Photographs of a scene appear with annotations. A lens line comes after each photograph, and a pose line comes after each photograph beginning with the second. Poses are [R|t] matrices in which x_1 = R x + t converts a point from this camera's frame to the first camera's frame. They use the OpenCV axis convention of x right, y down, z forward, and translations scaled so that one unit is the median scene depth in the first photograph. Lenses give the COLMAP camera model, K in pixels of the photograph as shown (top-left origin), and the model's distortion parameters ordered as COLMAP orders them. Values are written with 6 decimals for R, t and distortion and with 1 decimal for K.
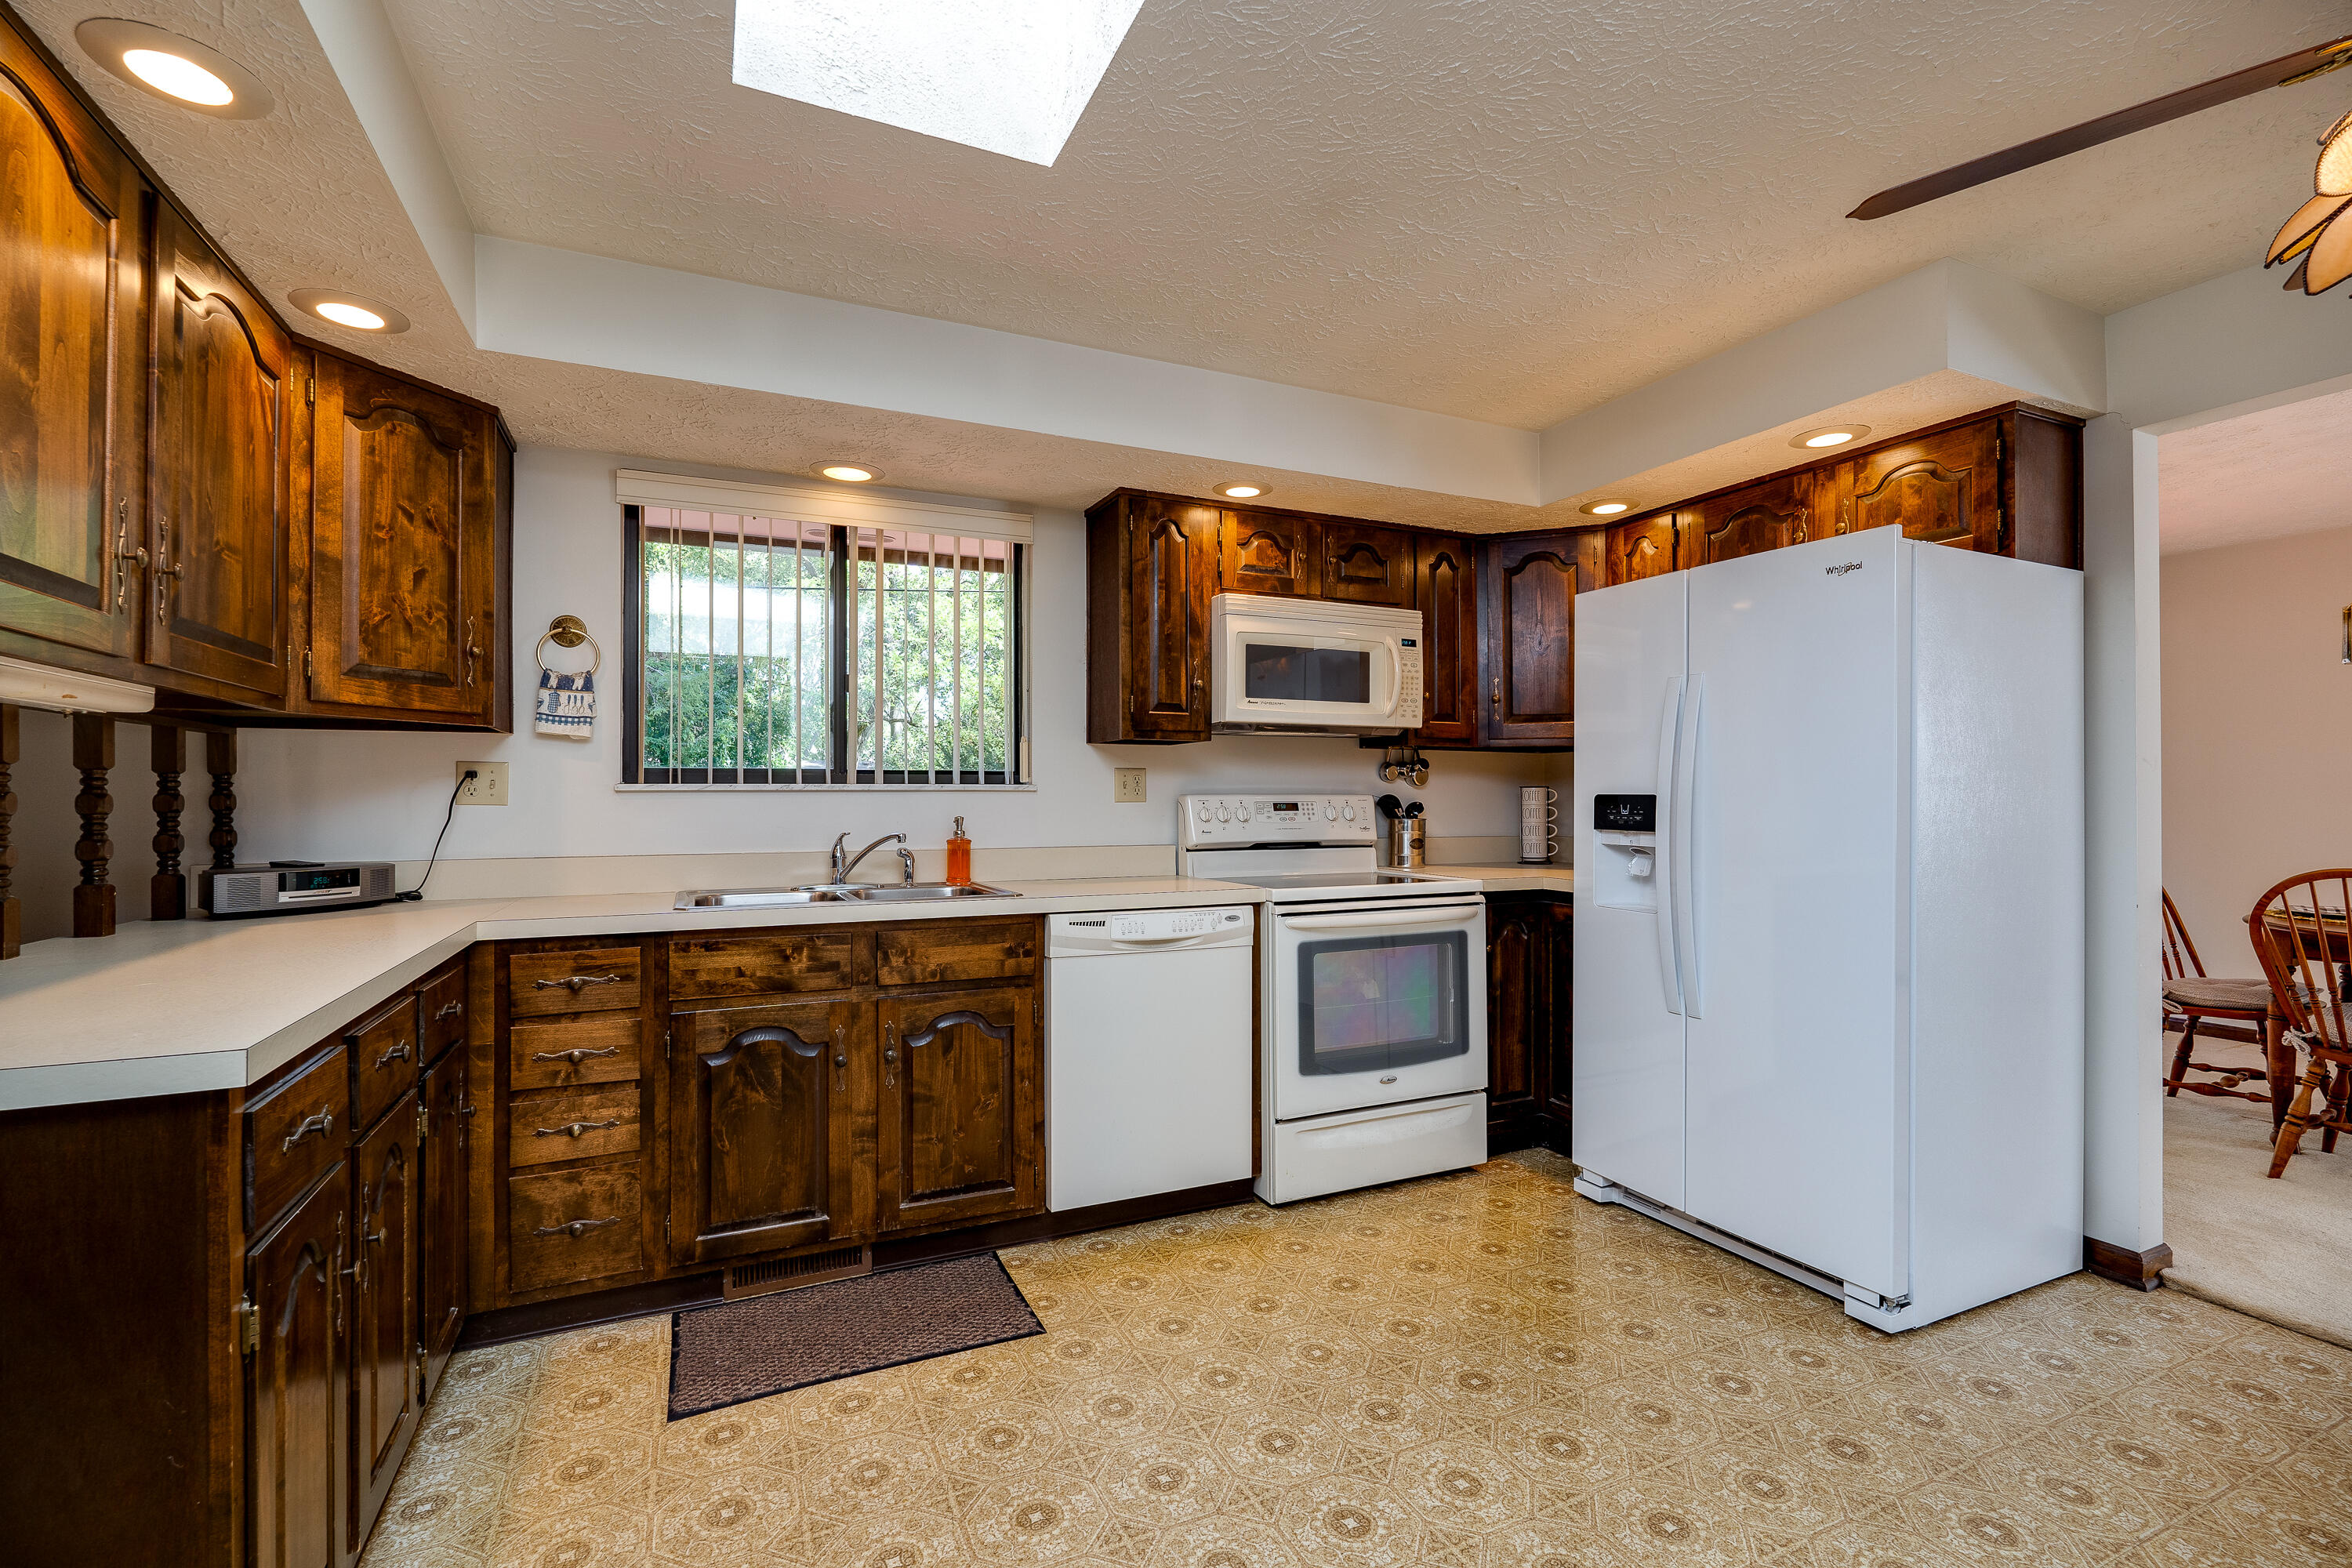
lens RADIAL K [[1039.7, 0, 1182.1], [0, 1039.7, 790.2], [0, 0, 1]] dist [-0.002872, 0.000390]
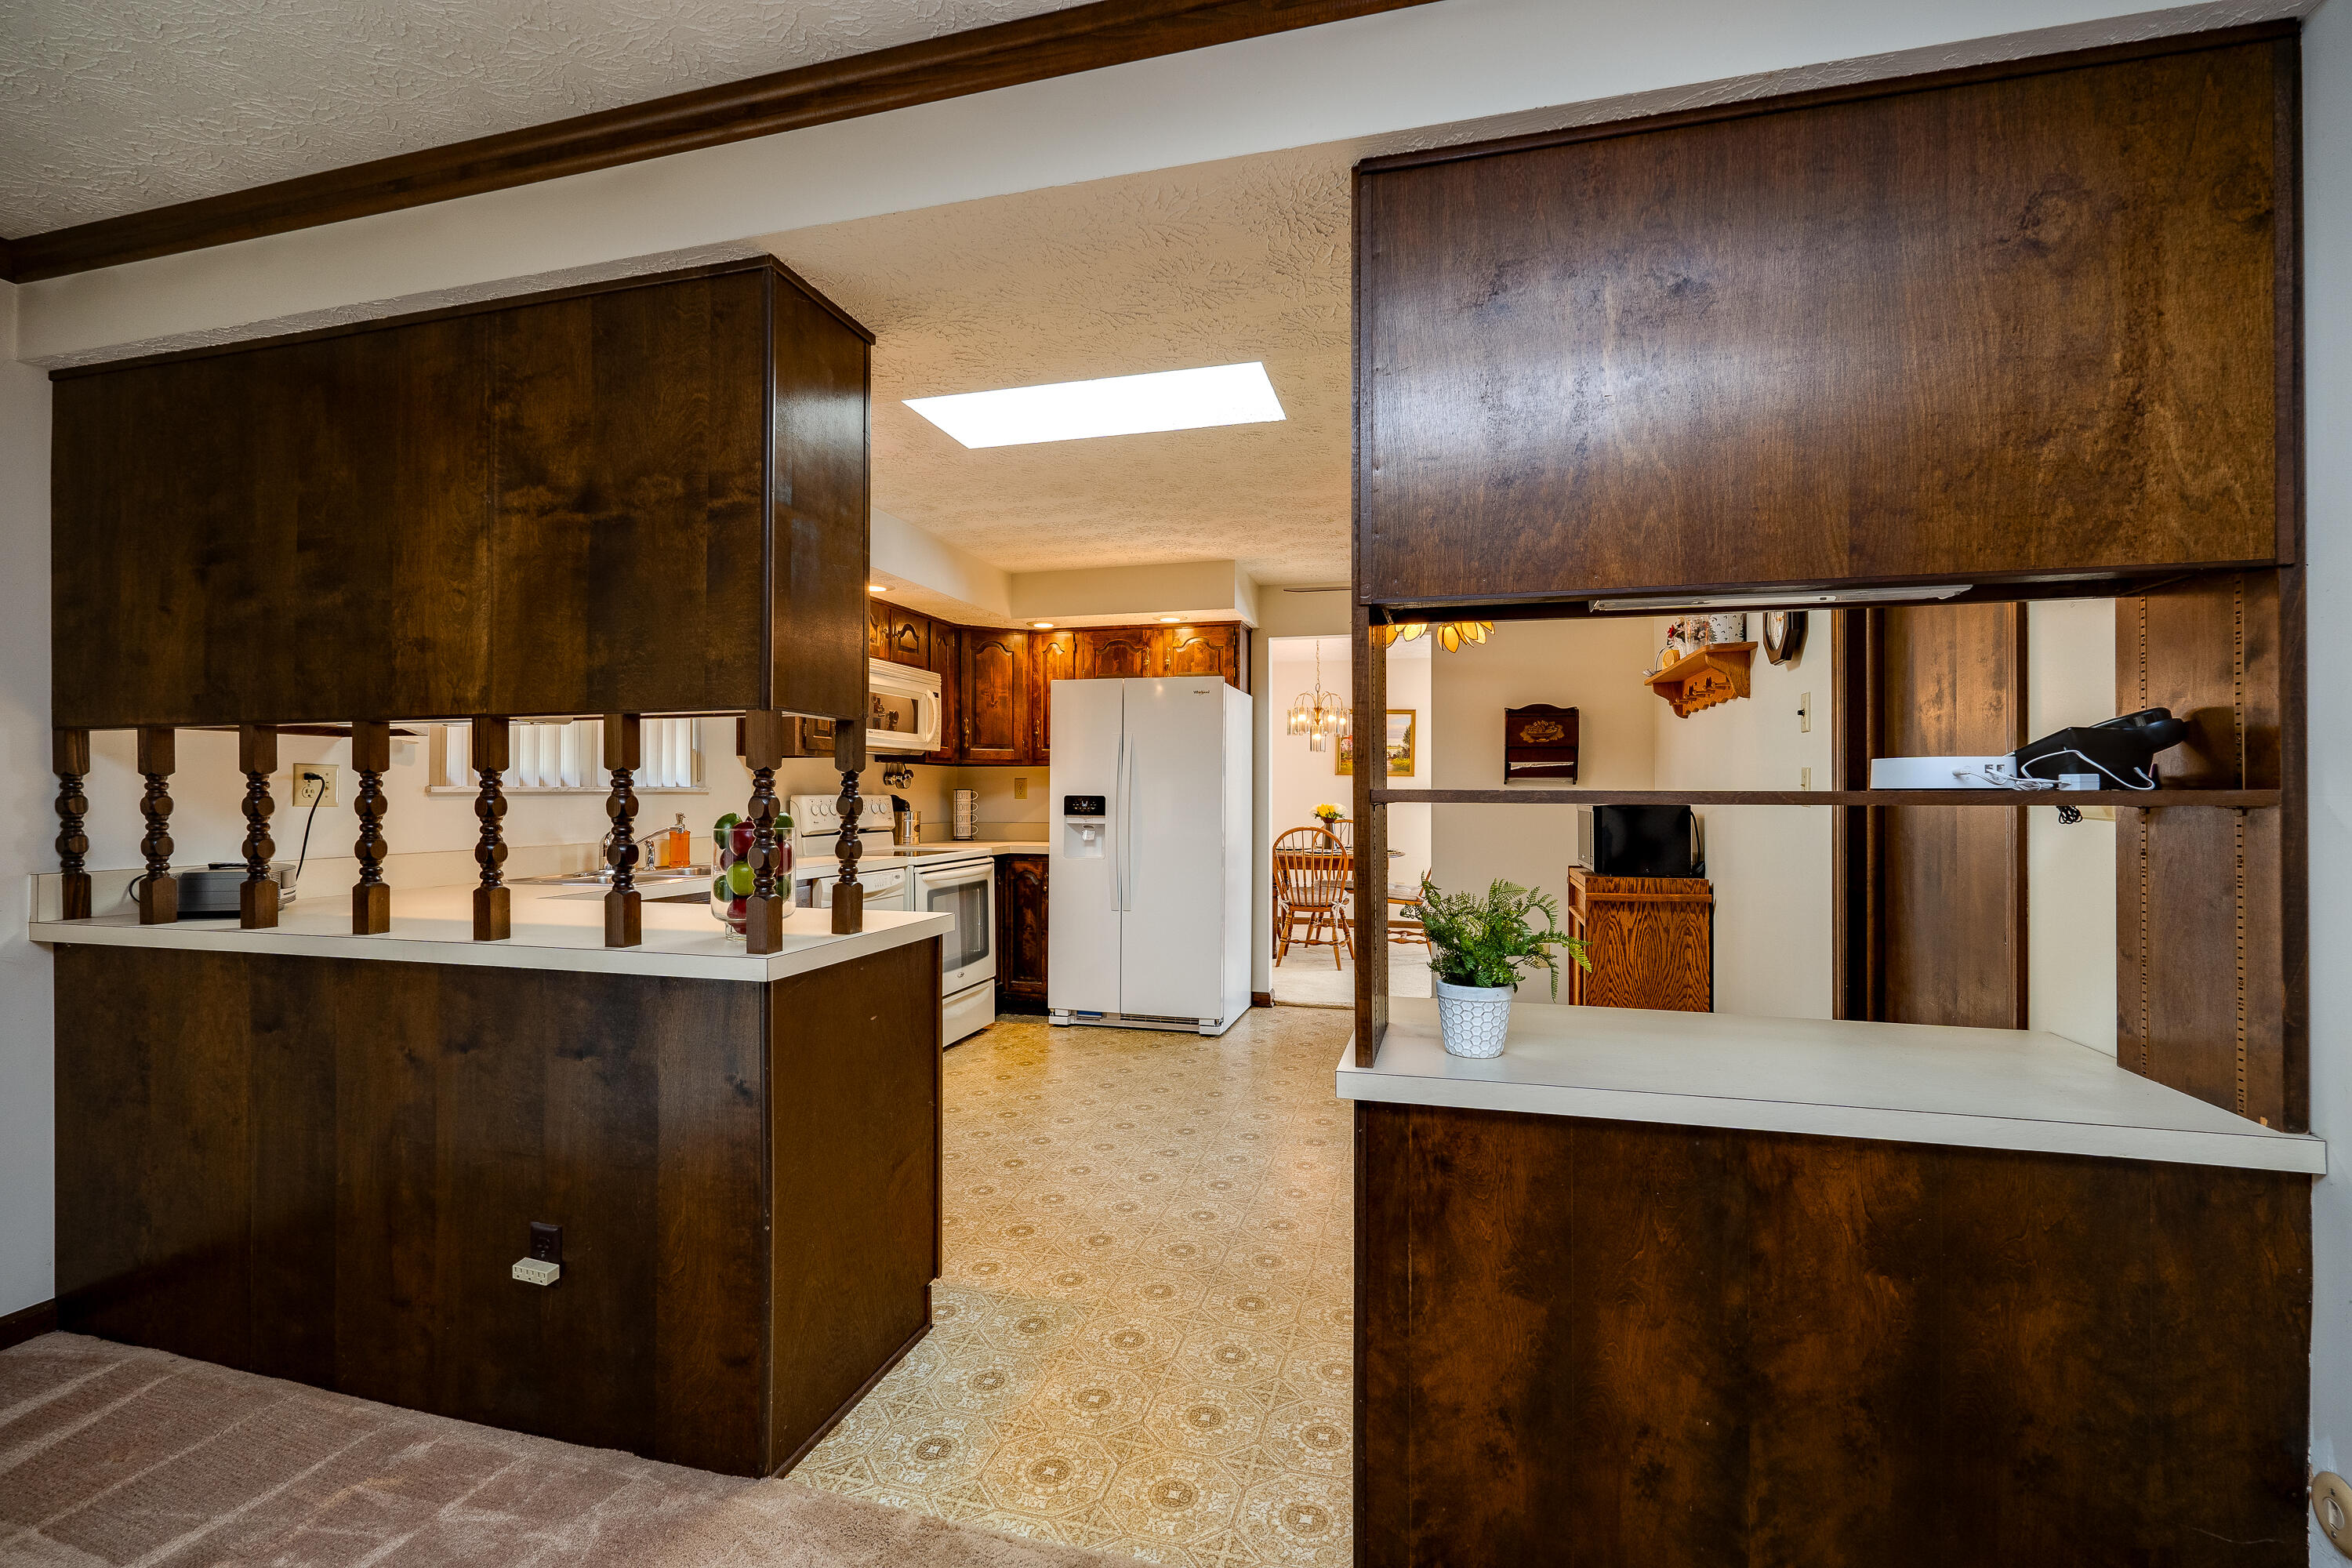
lens RADIAL K [[1039.7, 0, 1172.5], [0, 1039.7, 789.6], [0, 0, 1]] dist [-0.002872, 0.000390]
pose [[0.651595, 0.003945, 0.758556, -0.952769], [-0.005960, 0.999982, -0.000081, -0.007810], [-0.758543, -0.004468, 0.651607, -0.337763]]
